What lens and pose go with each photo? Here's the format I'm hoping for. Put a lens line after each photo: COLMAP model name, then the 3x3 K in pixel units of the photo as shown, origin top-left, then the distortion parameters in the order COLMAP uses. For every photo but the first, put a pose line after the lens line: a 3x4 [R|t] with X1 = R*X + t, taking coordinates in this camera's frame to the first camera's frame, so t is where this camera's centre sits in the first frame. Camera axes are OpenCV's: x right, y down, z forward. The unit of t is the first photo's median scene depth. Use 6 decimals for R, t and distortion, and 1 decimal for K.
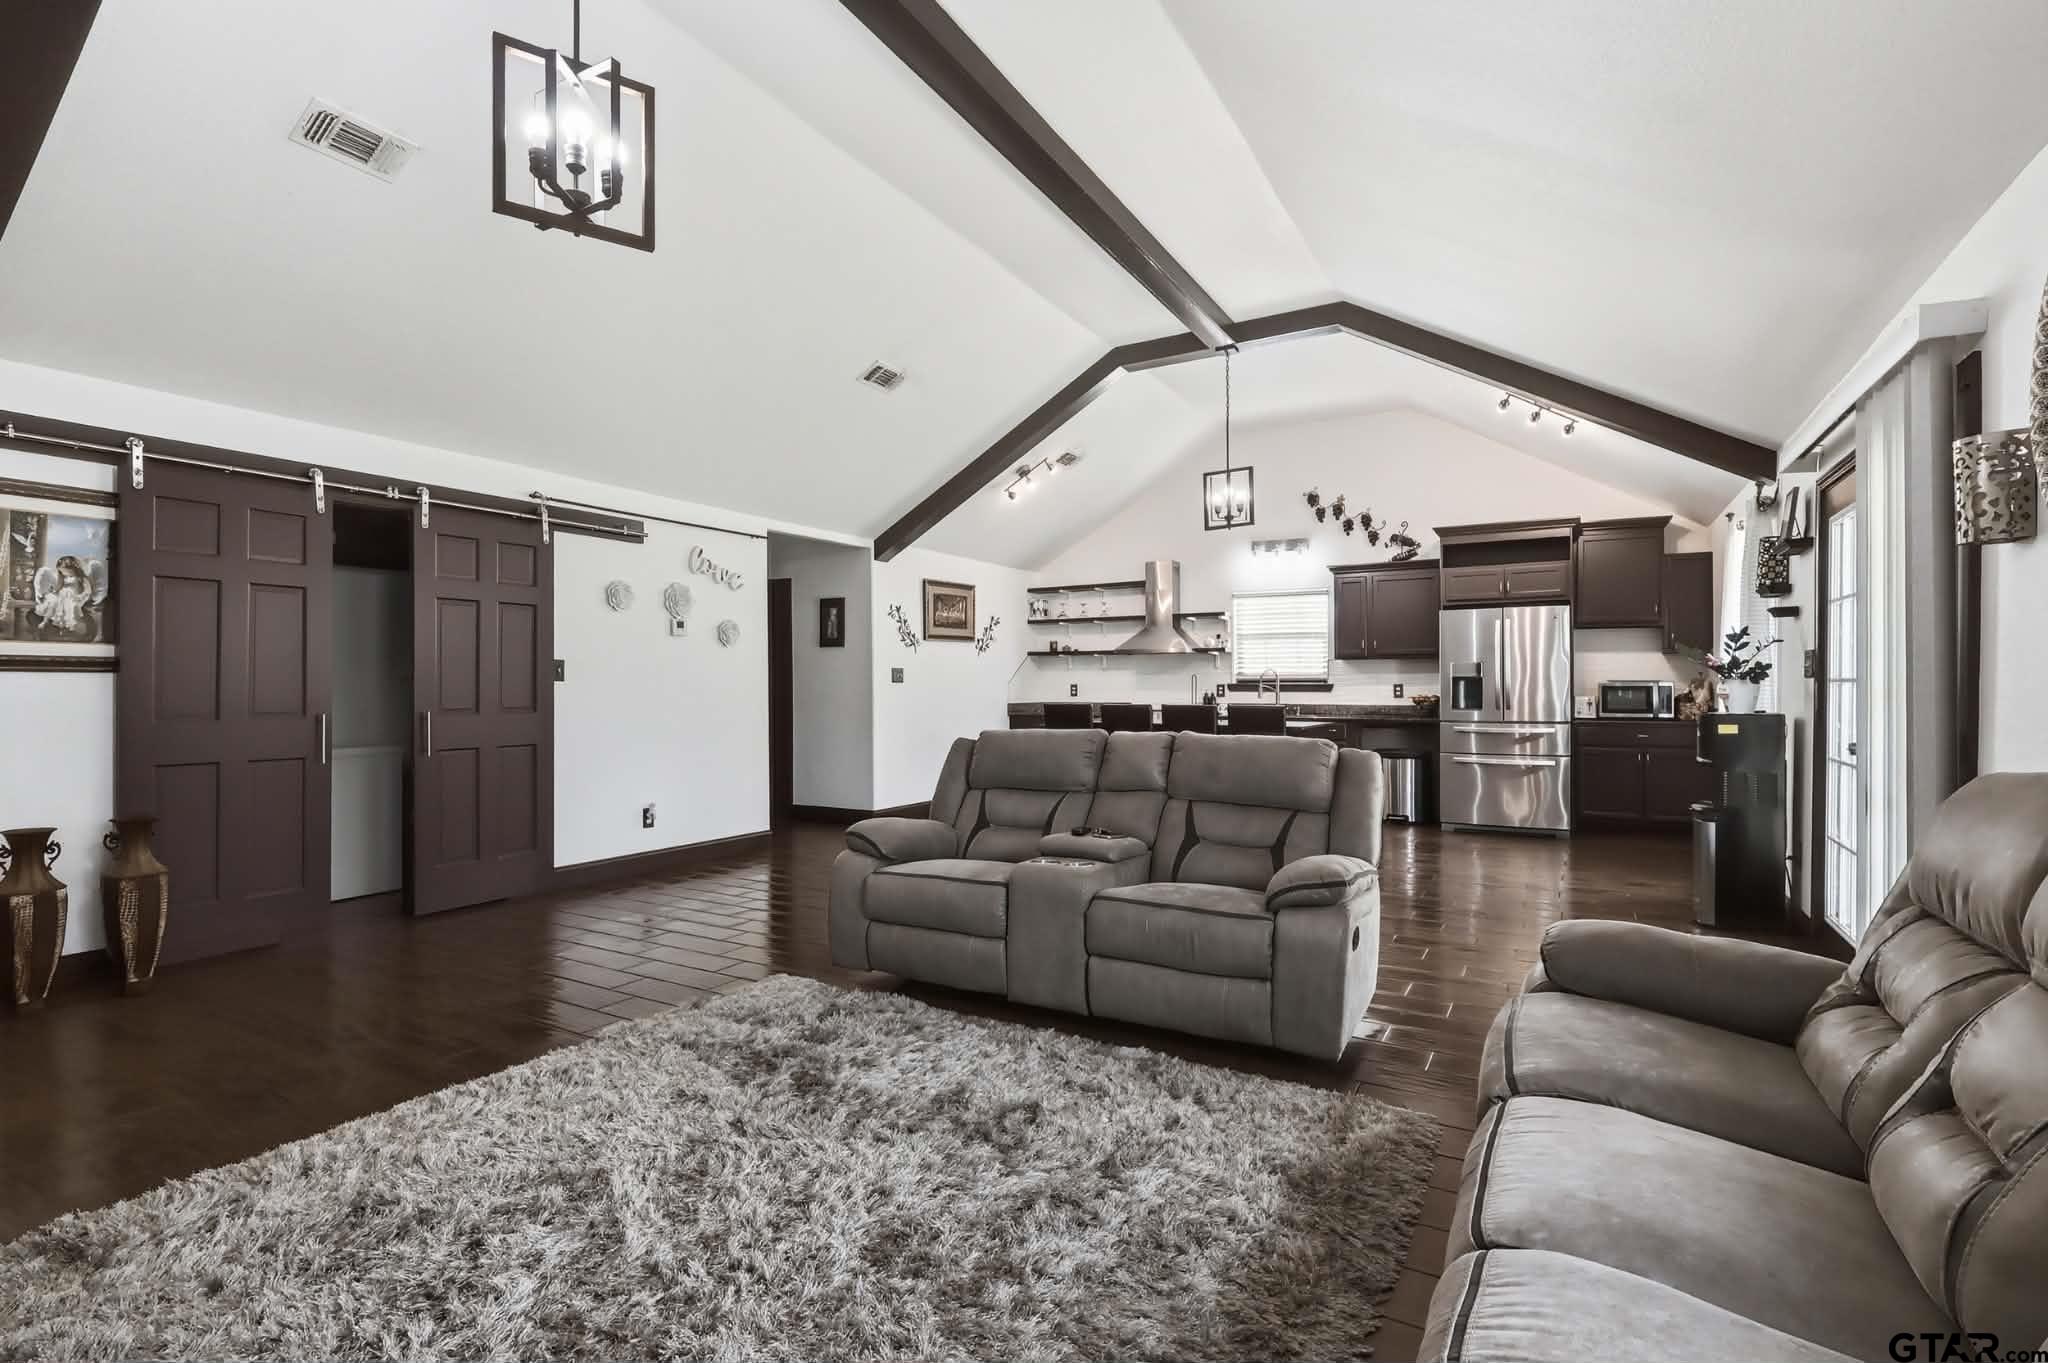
lens RADIAL K [[965.2, 0, 1008.4], [0, 965.2, 678.4], [0, 0, 1]] dist [0.005340, -0.000275]
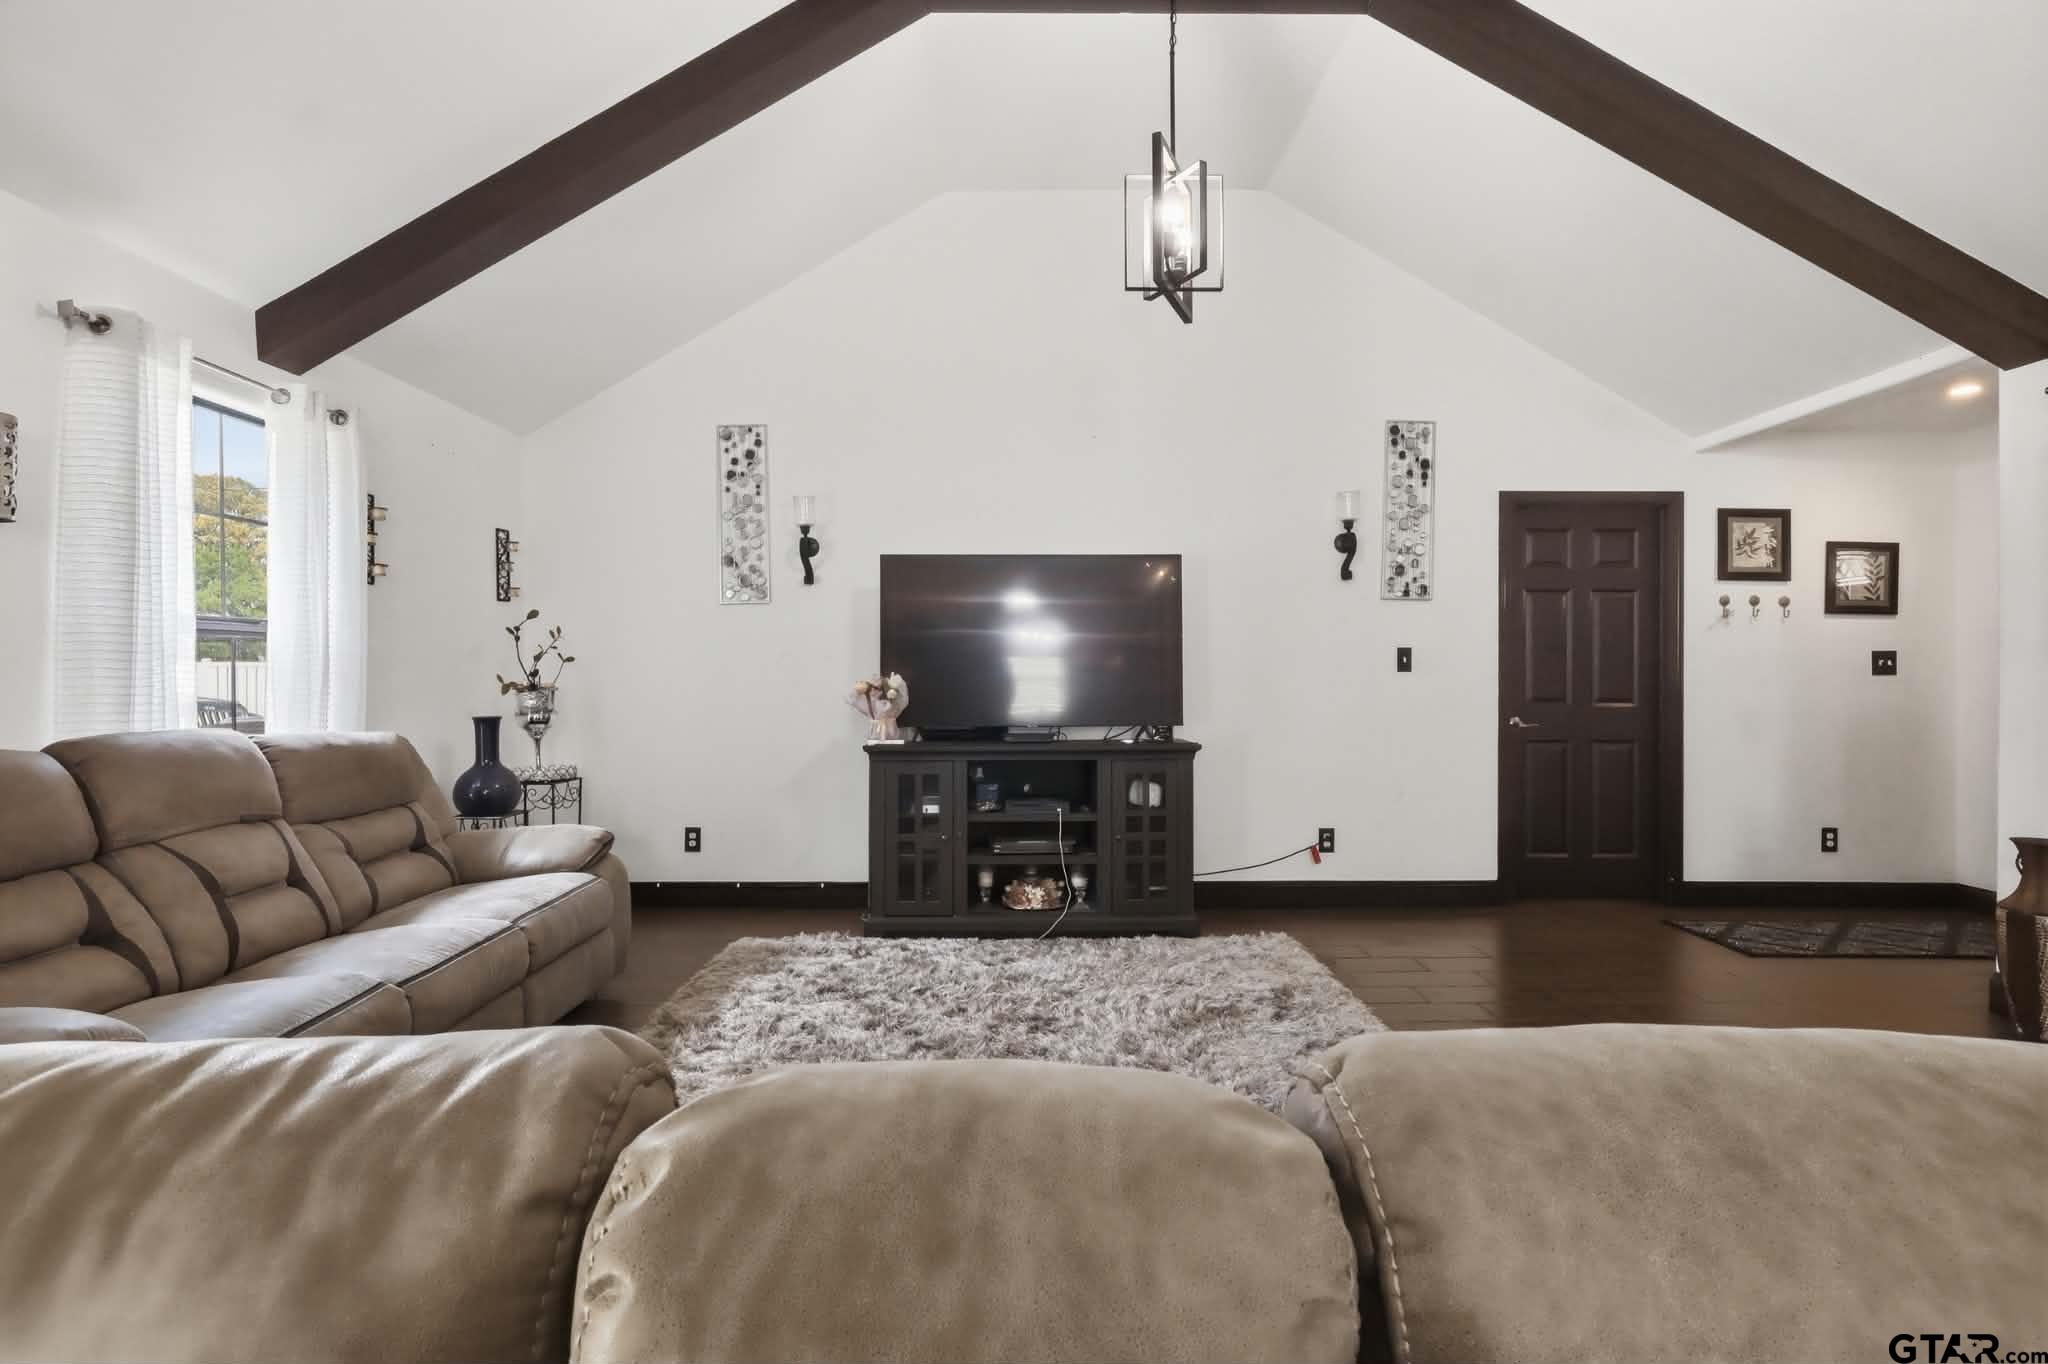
lens RADIAL K [[965.2, 0, 1015.0], [0, 965.2, 676.6], [0, 0, 1]] dist [0.005340, -0.000275]
pose [[-0.854387, -0.000277, -0.519636, 0.328704], [-0.000715, 1.000000, 0.000643, 0.007323], [0.519636, 0.000921, -0.854387, 0.741189]]
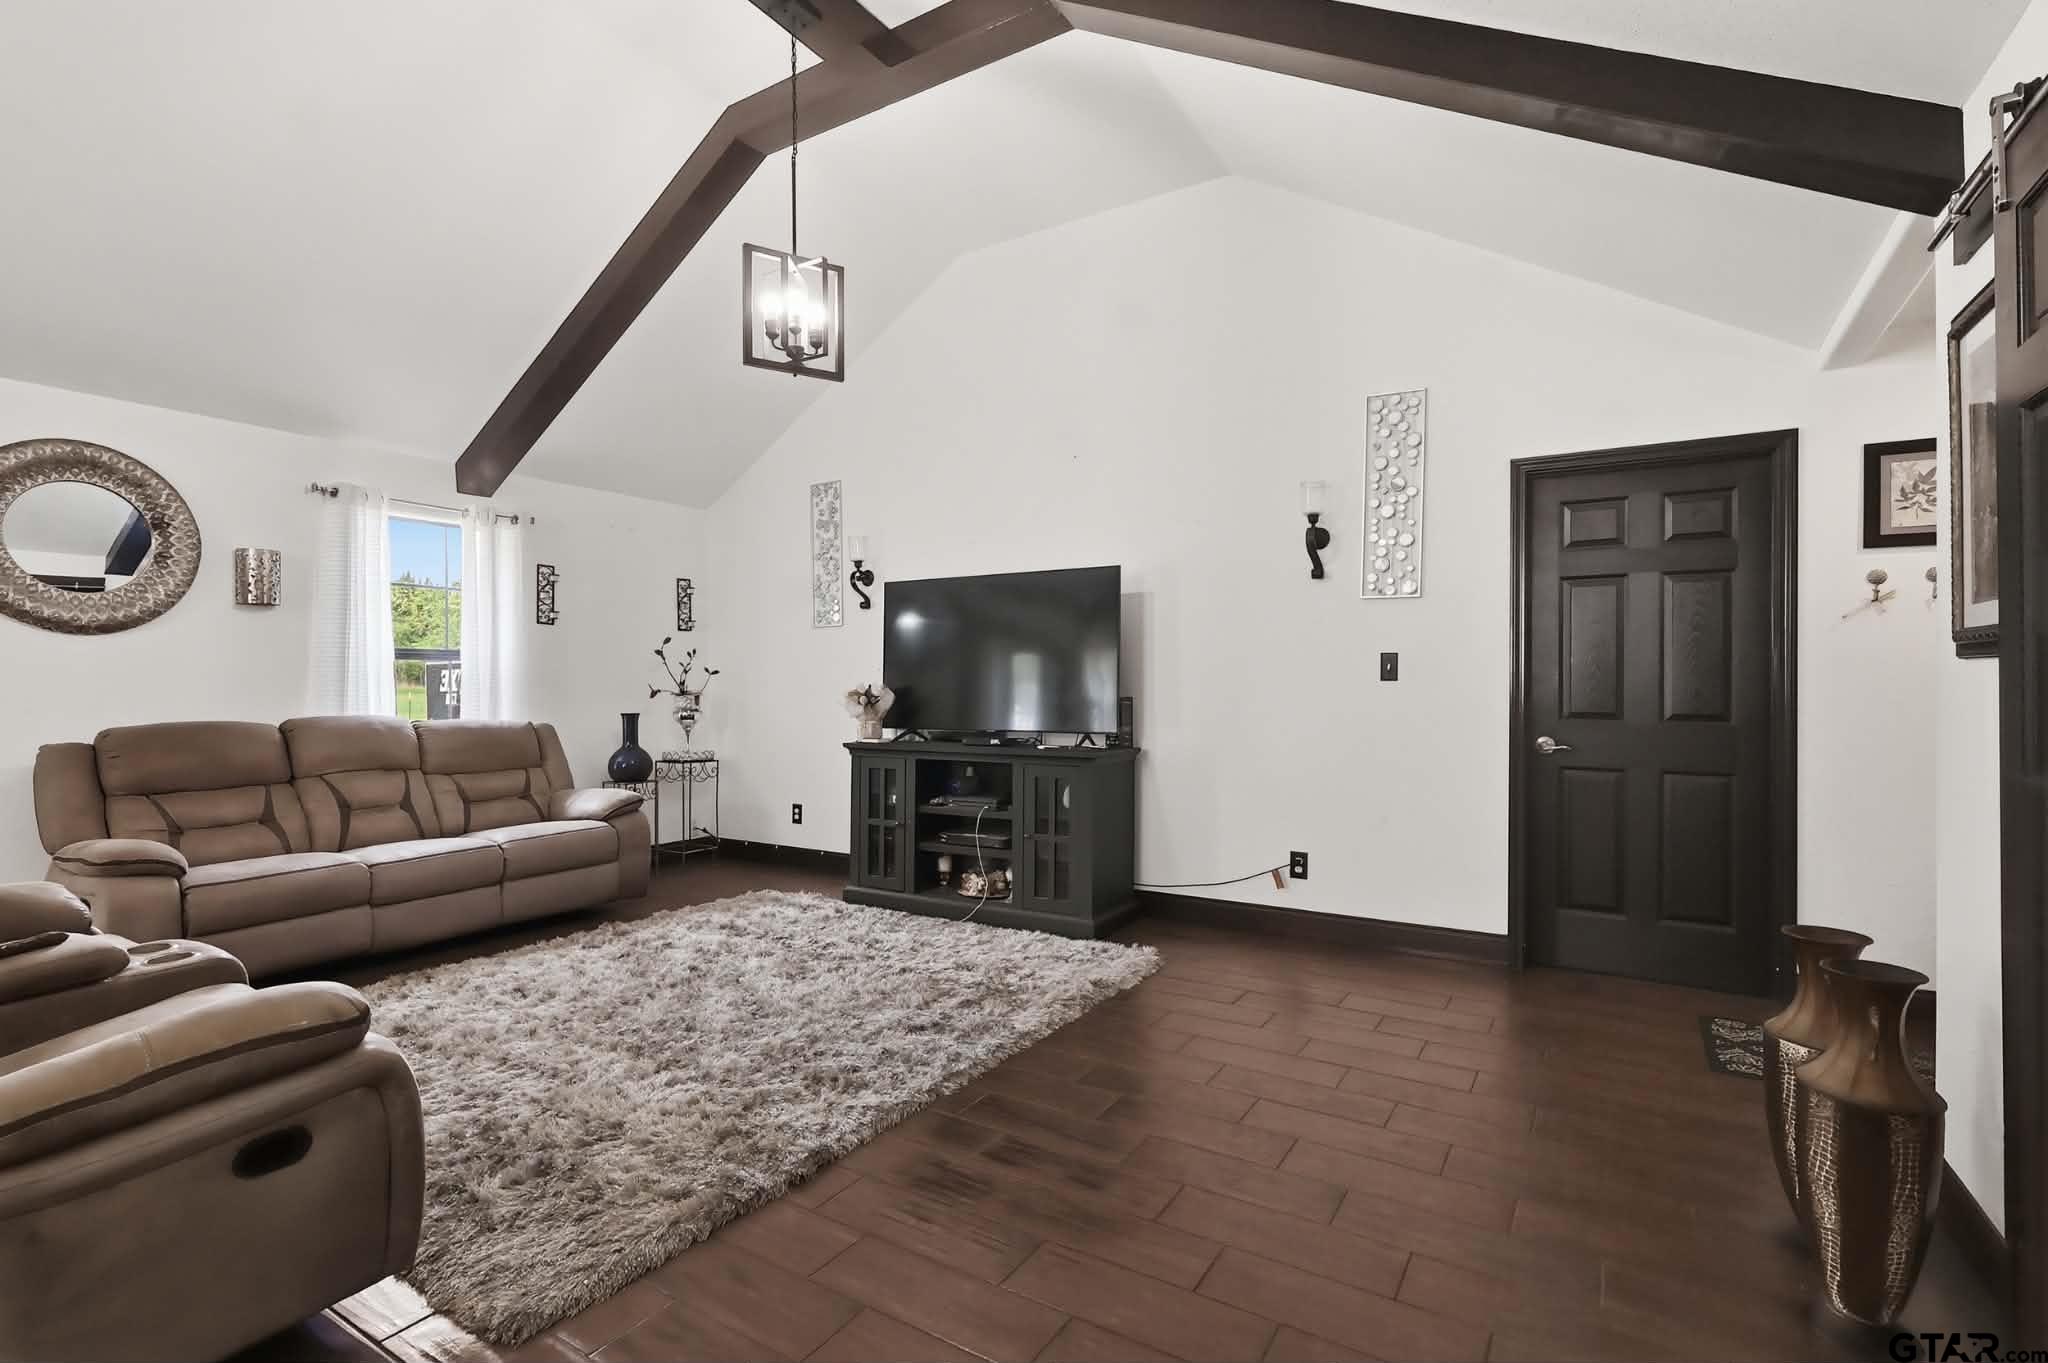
lens RADIAL K [[965.2, 0, 1002.7], [0, 965.2, 682.6], [0, 0, 1]] dist [0.005340, -0.000275]
pose [[-0.999666, -0.001312, 0.025795, 0.094919], [-0.001362, 0.999997, -0.001883, 0.007000], [-0.025793, -0.001917, -0.999665, 0.843319]]
